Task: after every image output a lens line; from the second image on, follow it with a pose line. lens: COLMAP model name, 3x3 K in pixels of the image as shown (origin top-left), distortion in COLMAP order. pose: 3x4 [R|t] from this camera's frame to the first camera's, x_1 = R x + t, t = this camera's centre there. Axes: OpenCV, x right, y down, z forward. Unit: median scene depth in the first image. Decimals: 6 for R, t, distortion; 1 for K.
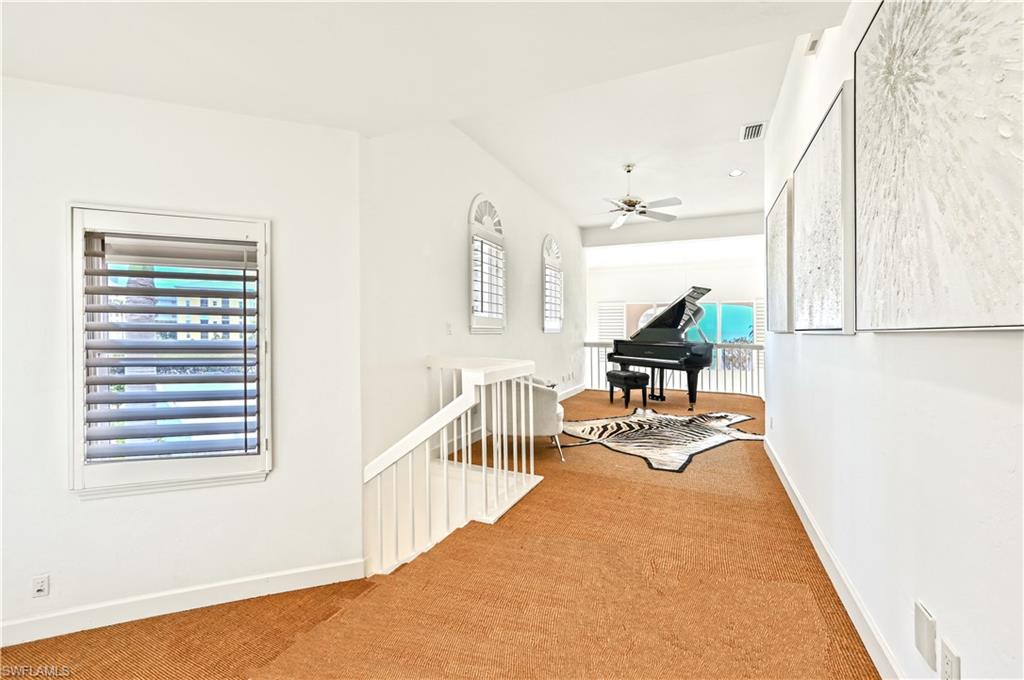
lens RADIAL K [[428.9, 0, 514.7], [0, 428.9, 333.4], [0, 0, 1]] dist [0.009438, 0.000028]
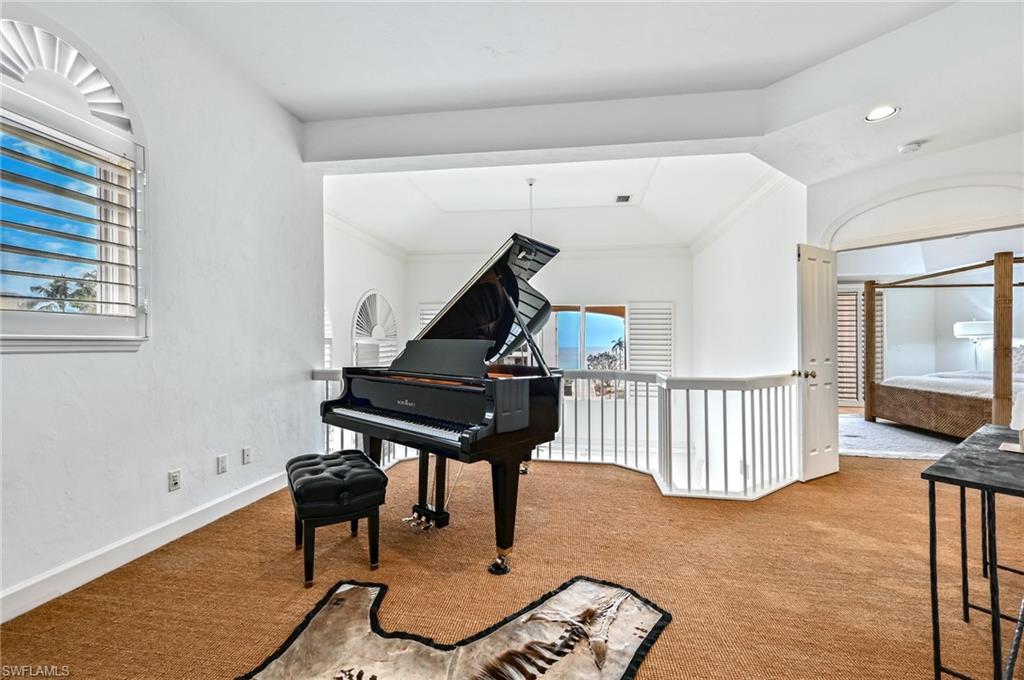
lens RADIAL K [[417.8, 0, 507.9], [0, 417.8, 336.6], [0, 0, 1]] dist [0.005396, 0.000387]
pose [[0.967500, 0.005691, 0.252807, 0.303326], [-0.002482, 0.999912, -0.013012, -0.010708], [-0.252859, 0.011962, 0.967429, 0.608467]]
